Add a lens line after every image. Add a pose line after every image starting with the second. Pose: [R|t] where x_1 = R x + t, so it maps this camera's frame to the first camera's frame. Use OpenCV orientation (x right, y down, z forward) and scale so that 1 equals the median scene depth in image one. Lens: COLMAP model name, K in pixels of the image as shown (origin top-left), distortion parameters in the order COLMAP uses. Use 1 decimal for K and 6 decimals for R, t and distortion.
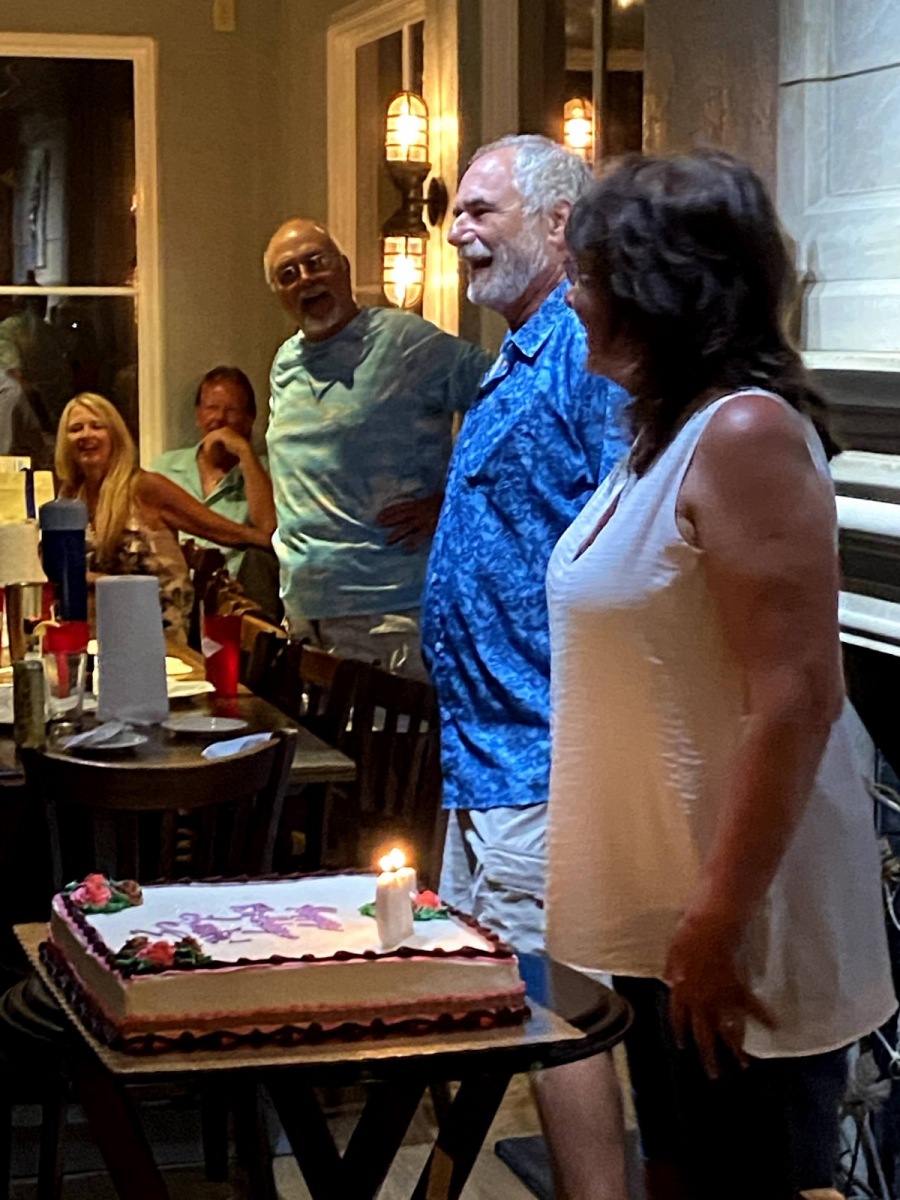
lens RADIAL K [[2829.3, 0, 449.1], [0, 2829.3, 609.5], [0, 0, 1]] dist [0.090062, 0.000000]
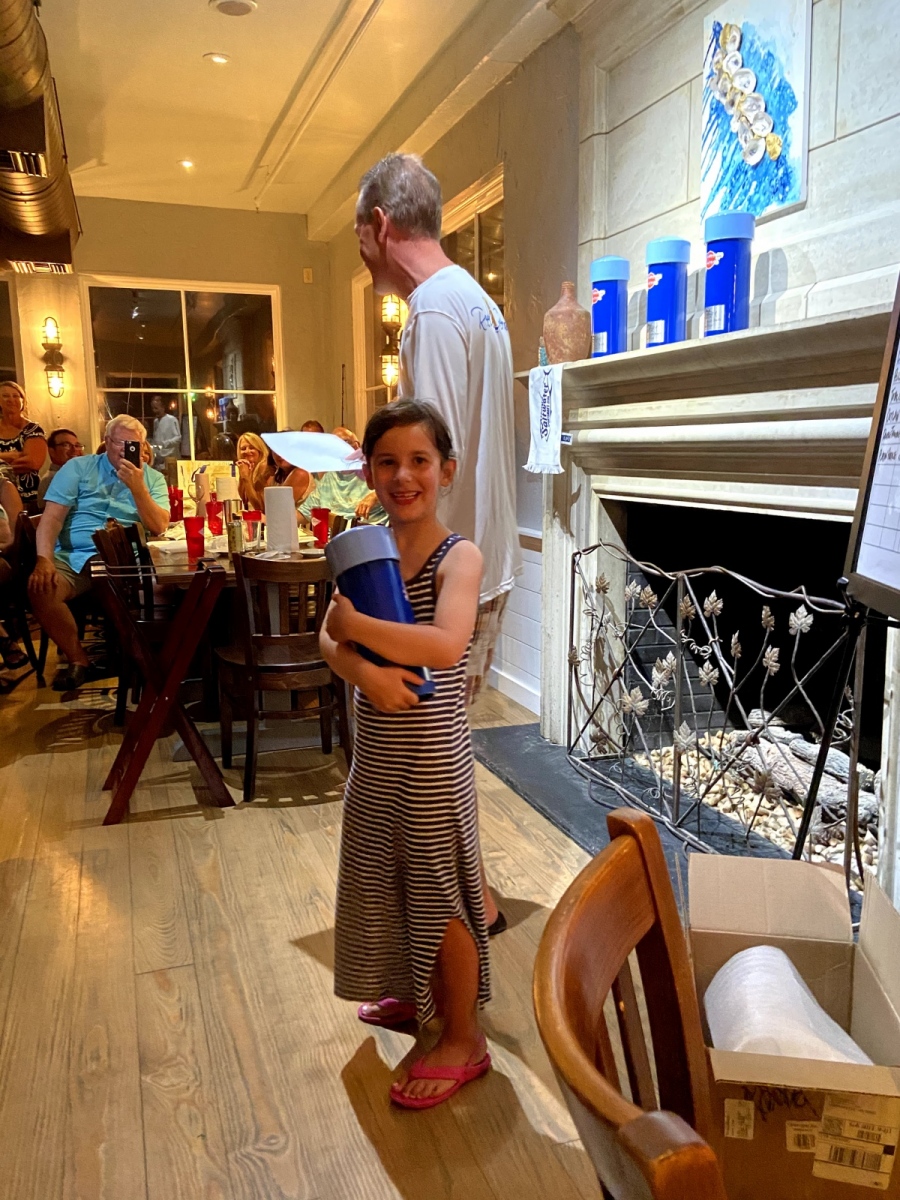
lens RADIAL K [[963.8, 0, 455.0], [0, 963.8, 594.7], [0, 0, 1]] dist [0.097836, -0.136817]
pose [[0.996993, -0.020250, 0.074803, -0.026695], [0.016488, 0.998584, 0.050572, 0.028137], [-0.075721, -0.049186, 0.995915, 0.179784]]
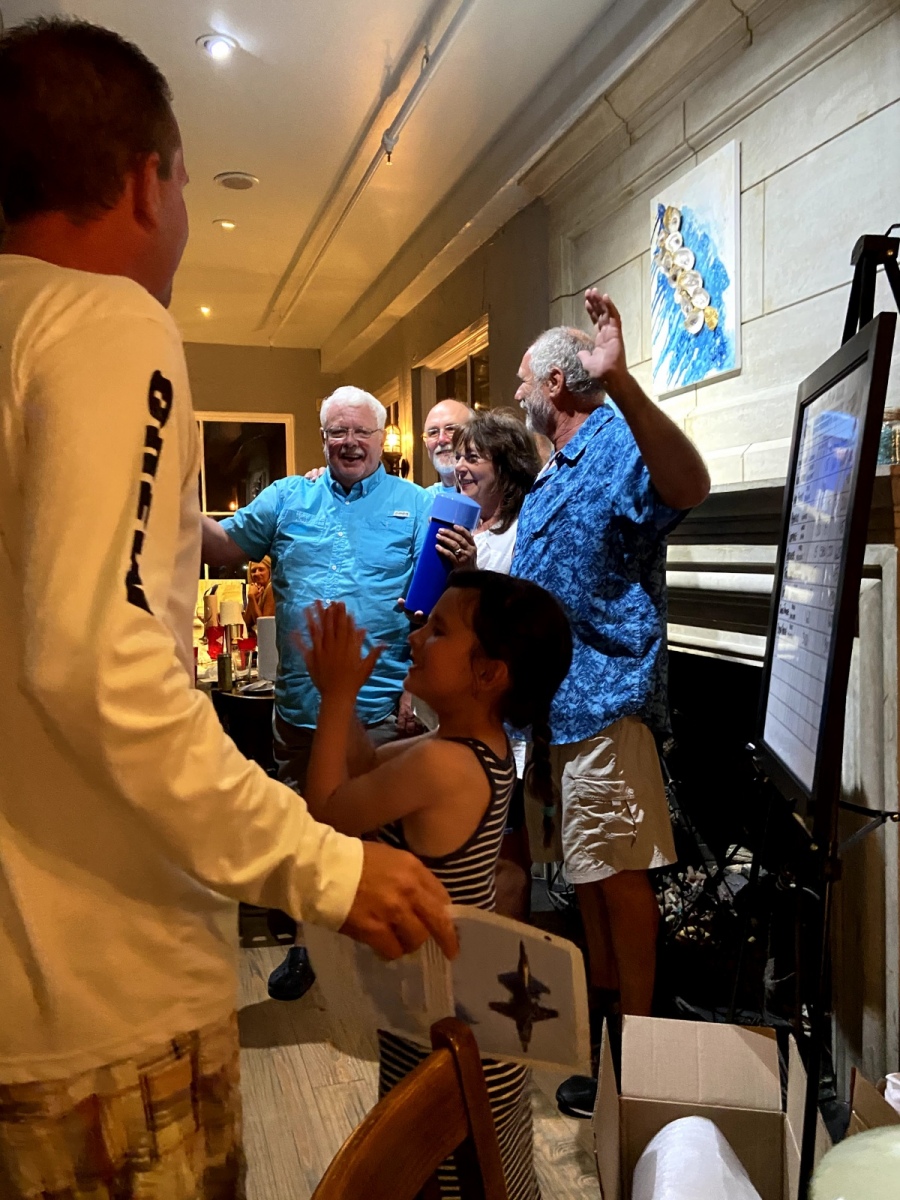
lens RADIAL K [[963.8, 0, 460.6], [0, 963.8, 582.8], [0, 0, 1]] dist [0.097836, -0.136817]
pose [[0.998626, -0.017424, 0.049430, 0.001036], [0.020568, 0.997749, -0.063828, 0.010637], [-0.048206, 0.064757, 0.996736, 0.163727]]
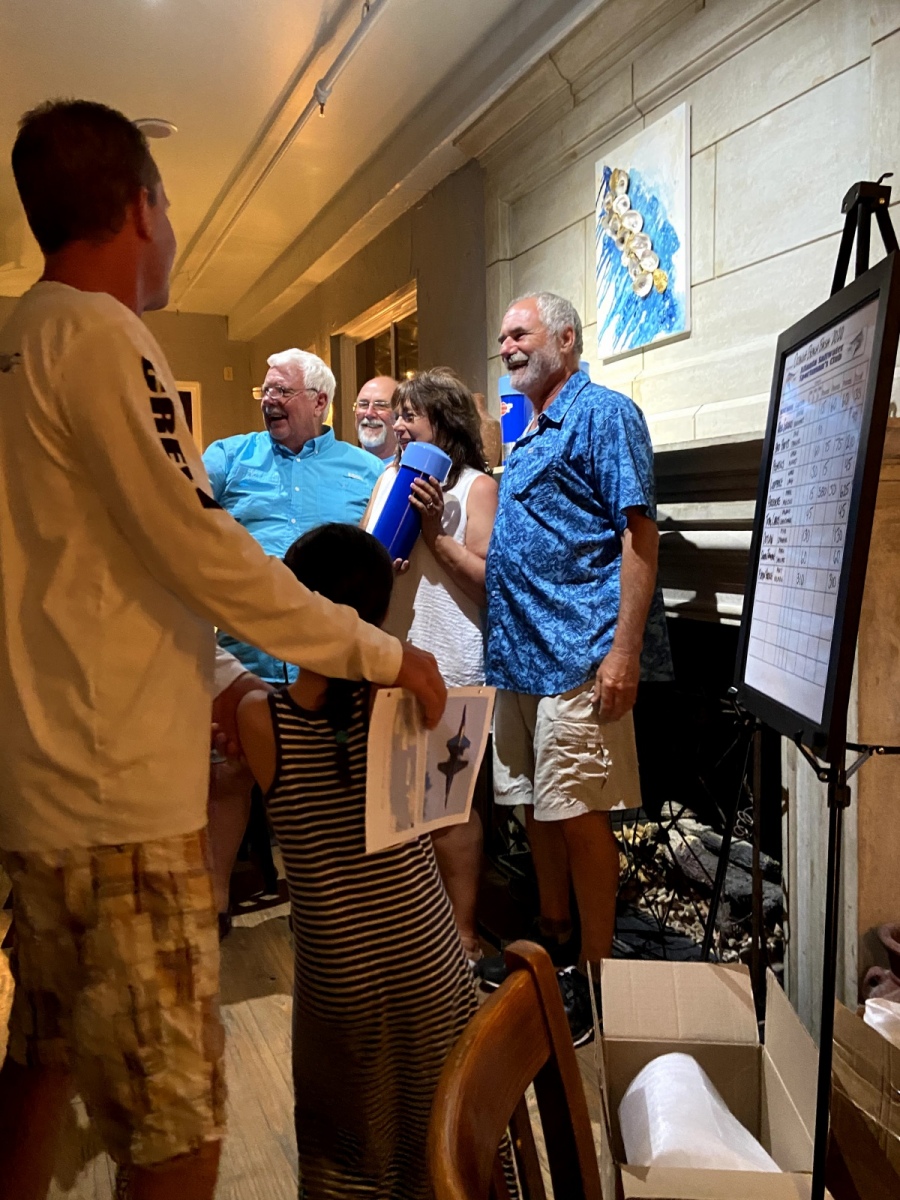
lens RADIAL K [[963.8, 0, 464.5], [0, 963.8, 584.9], [0, 0, 1]] dist [0.097836, -0.136817]
pose [[0.986224, -0.022663, 0.163857, -0.023735], [0.029863, 0.998688, -0.041608, 0.019162], [-0.162699, 0.045928, 0.985606, 0.170863]]
